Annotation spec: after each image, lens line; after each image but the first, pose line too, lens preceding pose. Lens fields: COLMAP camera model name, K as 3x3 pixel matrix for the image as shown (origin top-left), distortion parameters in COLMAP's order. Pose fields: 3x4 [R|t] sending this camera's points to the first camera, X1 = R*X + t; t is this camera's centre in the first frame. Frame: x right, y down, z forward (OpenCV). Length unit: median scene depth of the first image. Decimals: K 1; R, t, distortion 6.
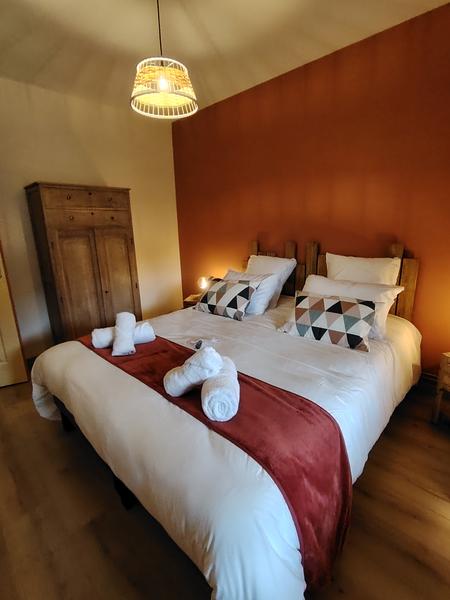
lens RADIAL K [[293.6, 0, 225.2], [0, 293.6, 300.2], [0, 0, 1]] dist [0.001141, 0.000063]
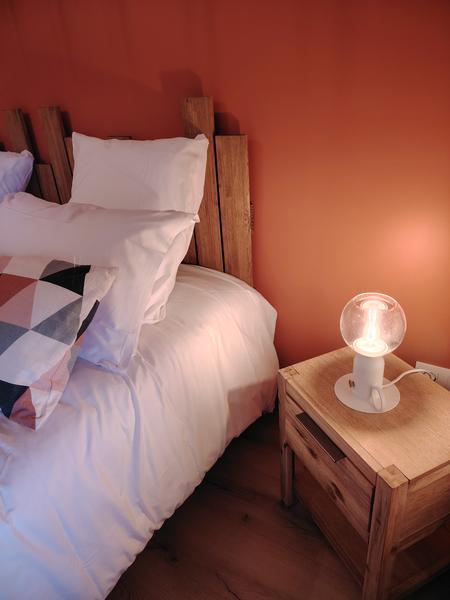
lens RADIAL K [[417.7, 0, 225.3], [0, 417.7, 300.1], [0, 0, 1]] dist [0.045237, -0.001498]
pose [[0.980318, -0.128372, 0.149988, 0.508742], [0.094559, 0.972229, 0.214079, -0.045125], [-0.173304, -0.195683, 0.965233, 0.393735]]
